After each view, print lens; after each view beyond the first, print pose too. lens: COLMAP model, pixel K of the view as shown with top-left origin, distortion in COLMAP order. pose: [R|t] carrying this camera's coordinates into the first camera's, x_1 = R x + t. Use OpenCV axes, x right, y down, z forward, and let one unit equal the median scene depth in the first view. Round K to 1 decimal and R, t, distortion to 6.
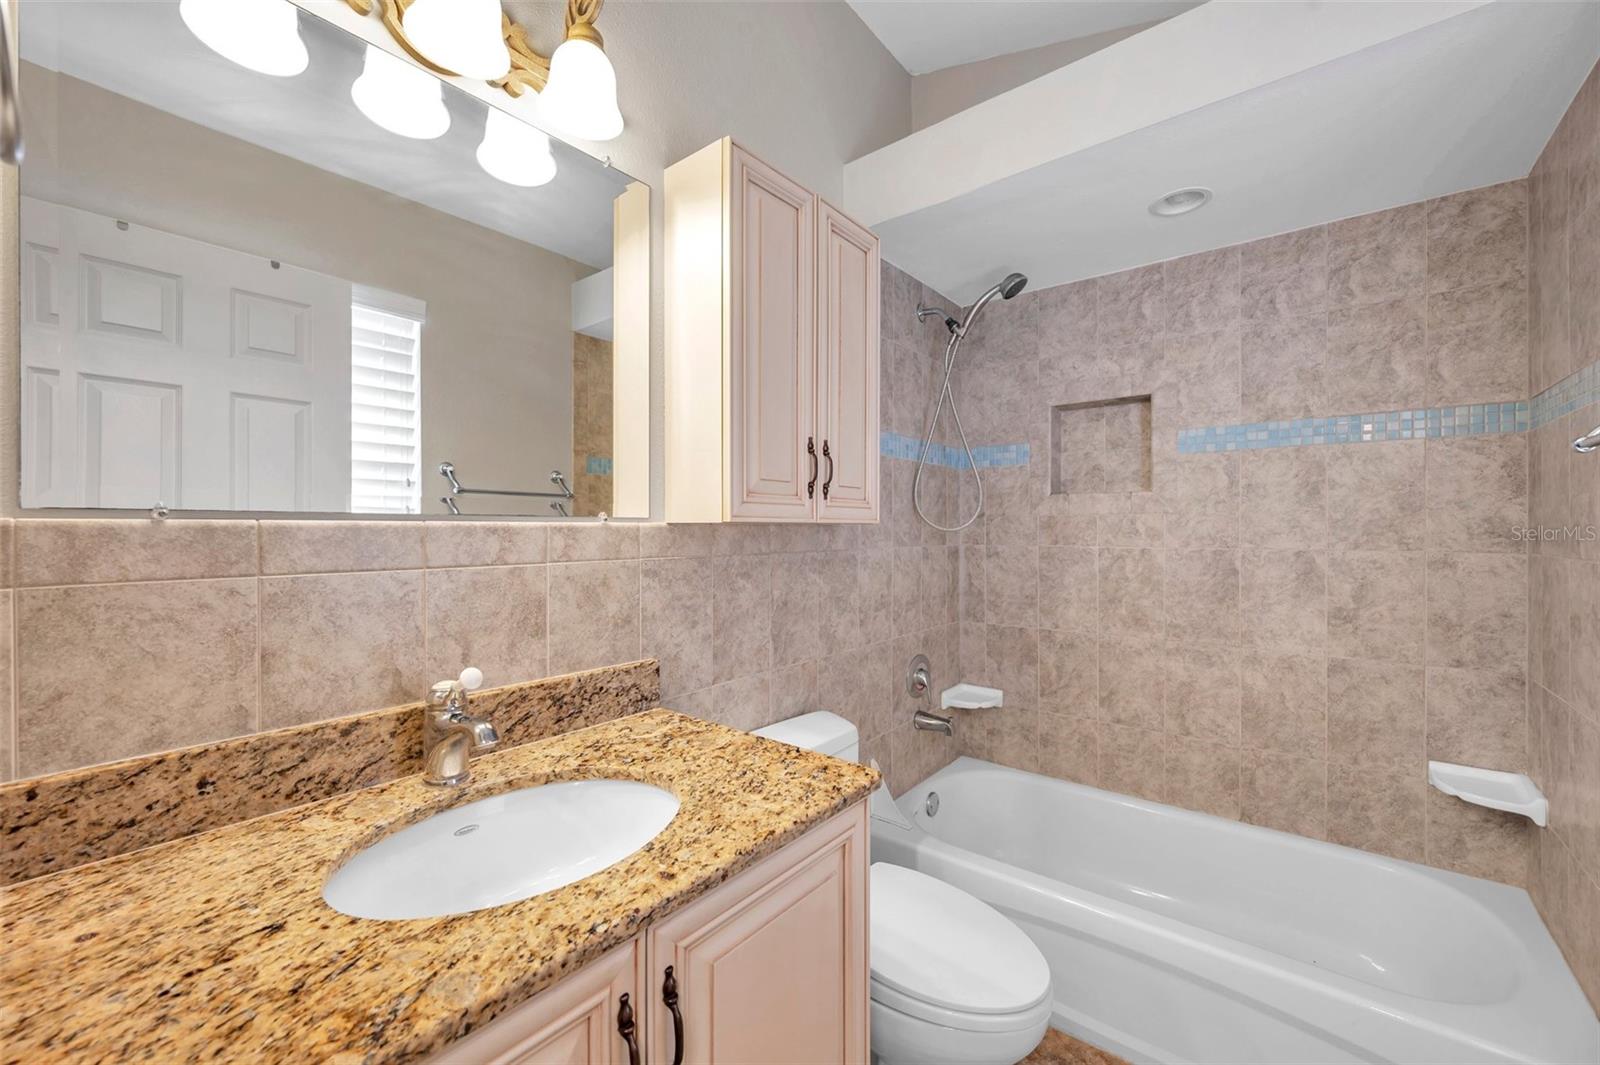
lens RADIAL K [[629.0, 0, 805.1], [0, 629.0, 528.4], [0, 0, 1]] dist [0.000089, -0.000154]
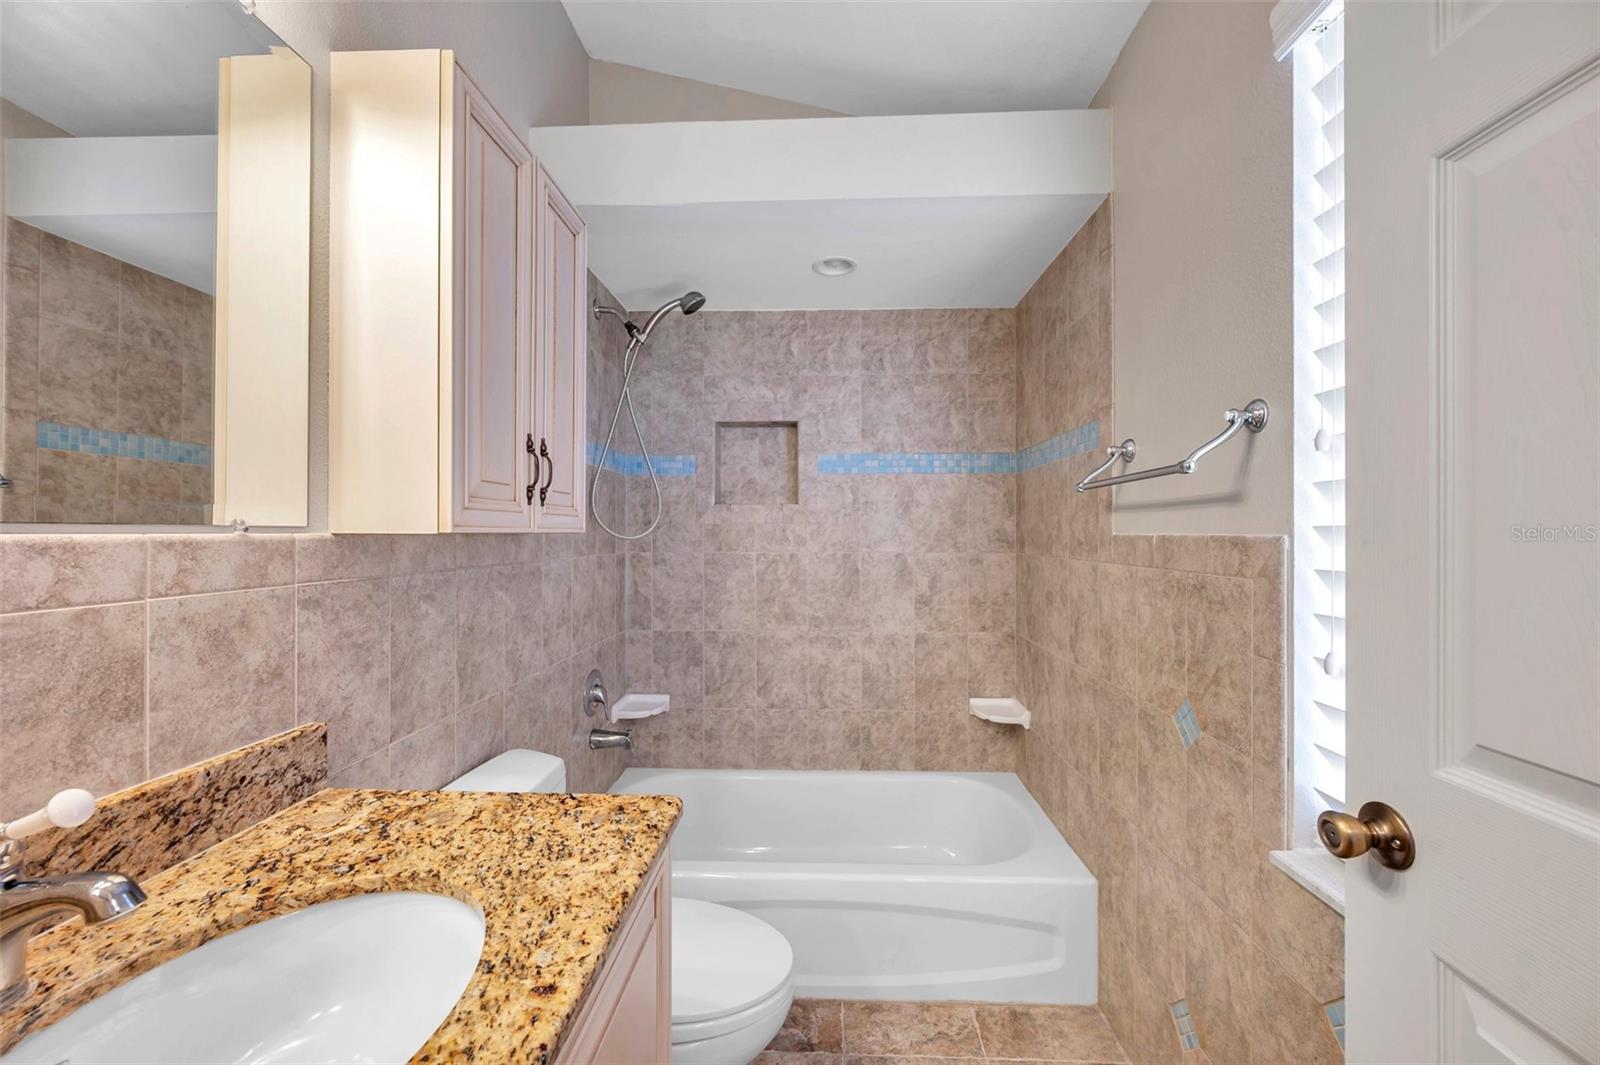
lens RADIAL K [[629.0, 0, 805.1], [0, 629.0, 528.4], [0, 0, 1]] dist [0.000089, -0.000154]
pose [[0.805565, 0.005495, 0.592482, -0.176472], [-0.002004, 0.999977, -0.006550, -0.009032], [-0.592504, 0.004089, 0.805557, 0.069949]]
